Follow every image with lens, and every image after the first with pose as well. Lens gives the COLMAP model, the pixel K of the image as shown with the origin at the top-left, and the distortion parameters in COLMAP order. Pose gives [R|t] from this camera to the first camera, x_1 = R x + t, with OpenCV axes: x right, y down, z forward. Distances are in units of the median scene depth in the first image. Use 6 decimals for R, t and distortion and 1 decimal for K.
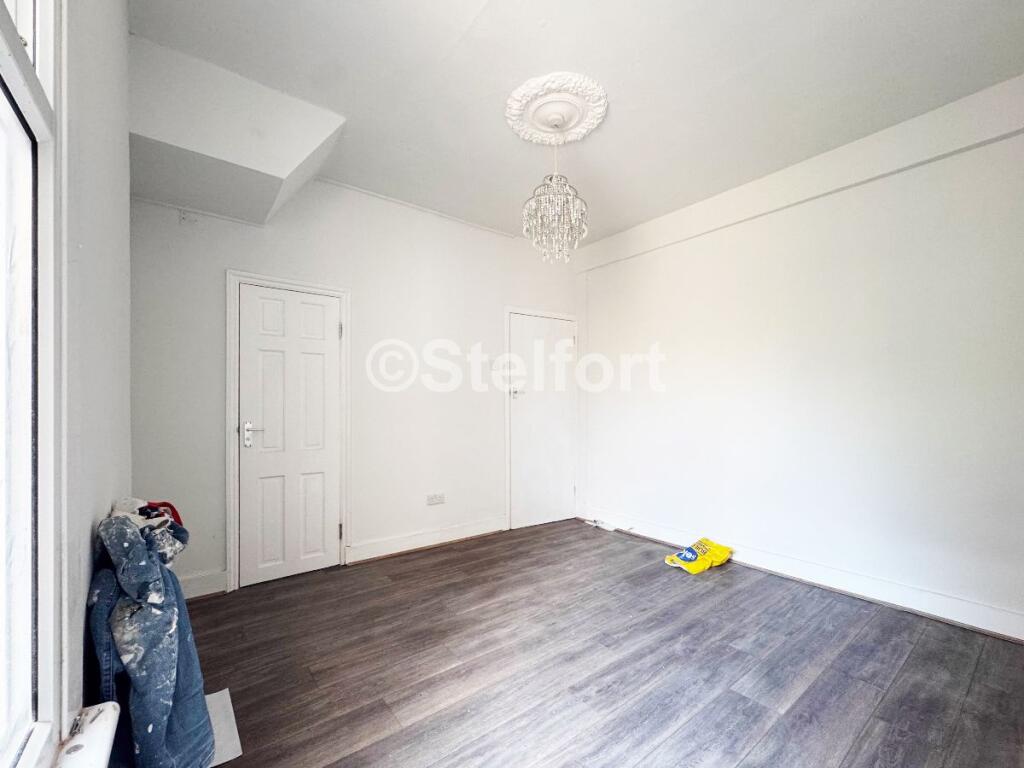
lens RADIAL K [[420.9, 0, 511.2], [0, 420.9, 392.1], [0, 0, 1]] dist [0.002059, 0.000130]
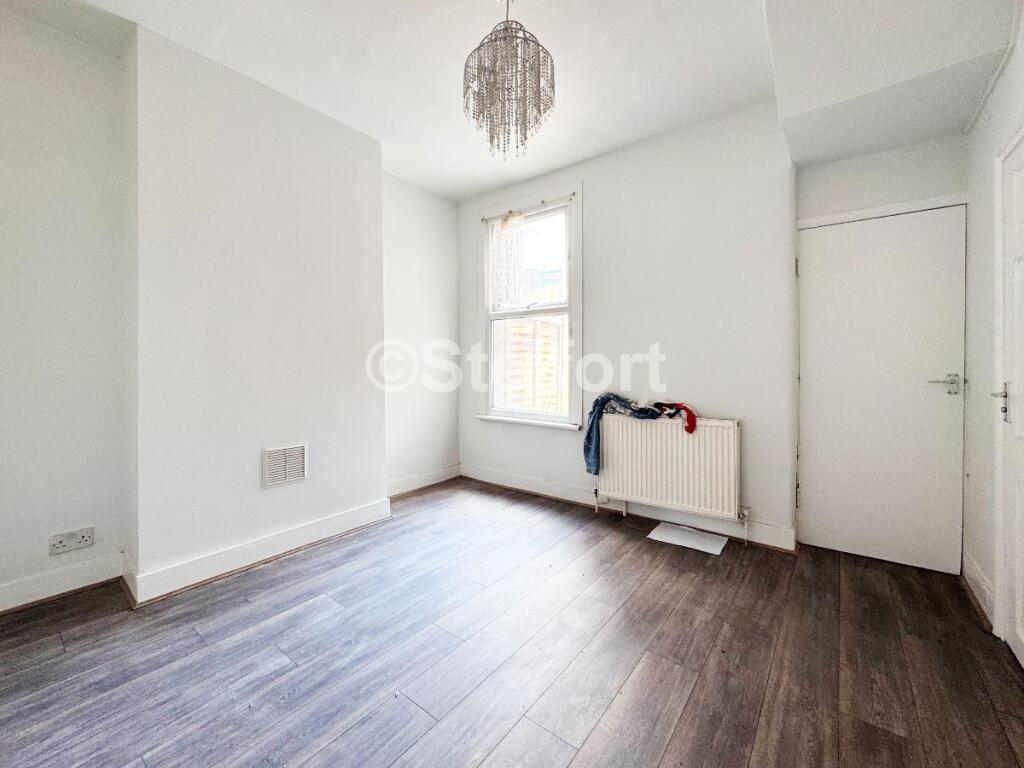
lens RADIAL K [[420.9, 0, 512.0], [0, 420.9, 375.4], [0, 0, 1]] dist [0.002059, 0.000130]
pose [[-0.967654, 0.012944, -0.251951, 0.307820], [0.013091, 0.999914, 0.001090, 0.065576], [0.251943, -0.002243, -0.967739, 1.880446]]
